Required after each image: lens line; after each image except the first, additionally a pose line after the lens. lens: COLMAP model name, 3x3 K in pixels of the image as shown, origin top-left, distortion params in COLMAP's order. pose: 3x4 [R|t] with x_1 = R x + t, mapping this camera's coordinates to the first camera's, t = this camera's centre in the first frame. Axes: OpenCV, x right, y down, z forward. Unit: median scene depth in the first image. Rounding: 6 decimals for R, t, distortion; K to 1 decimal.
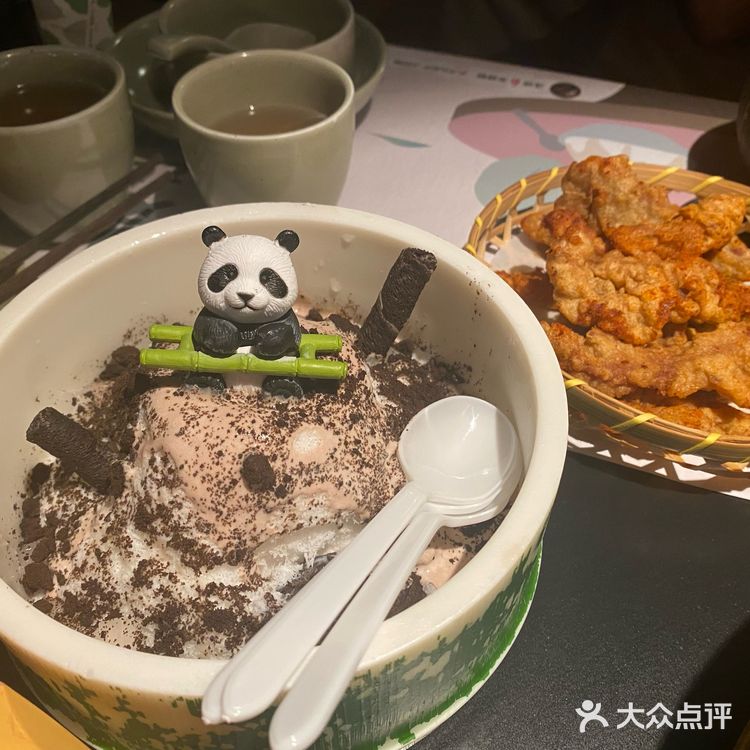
lens RADIAL K [[813.8, 0, 375.0], [0, 813.8, 375.0], [0, 0, 1]] dist [0.019138, -0.006845]
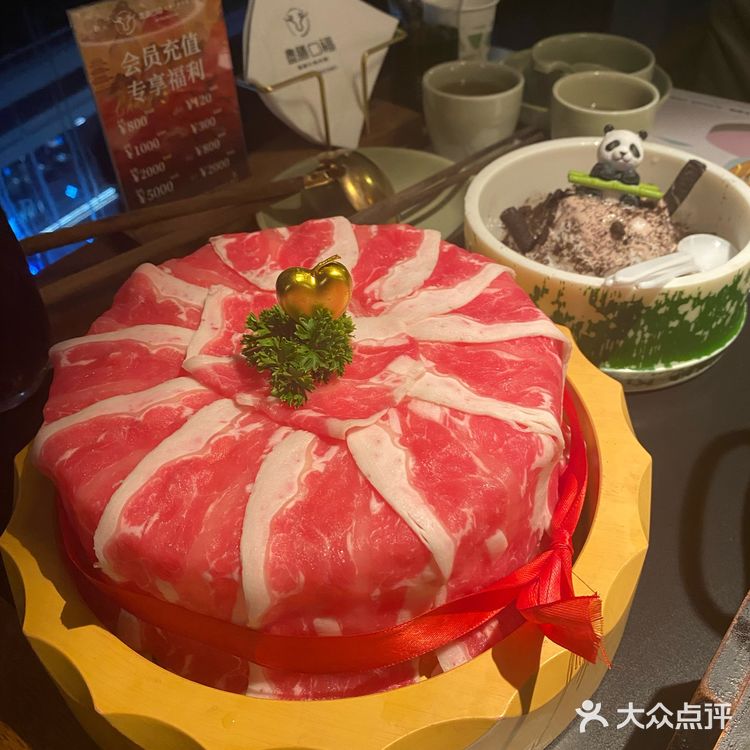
lens RADIAL K [[813.8, 0, 375.0], [0, 813.8, 375.0], [0, 0, 1]] dist [0.019138, -0.006845]
pose [[0.964134, 0.145733, -0.221827, -0.221063], [-0.164861, 0.983815, -0.070209, 0.742047], [0.208005, 0.104261, 0.972555, -1.207376]]
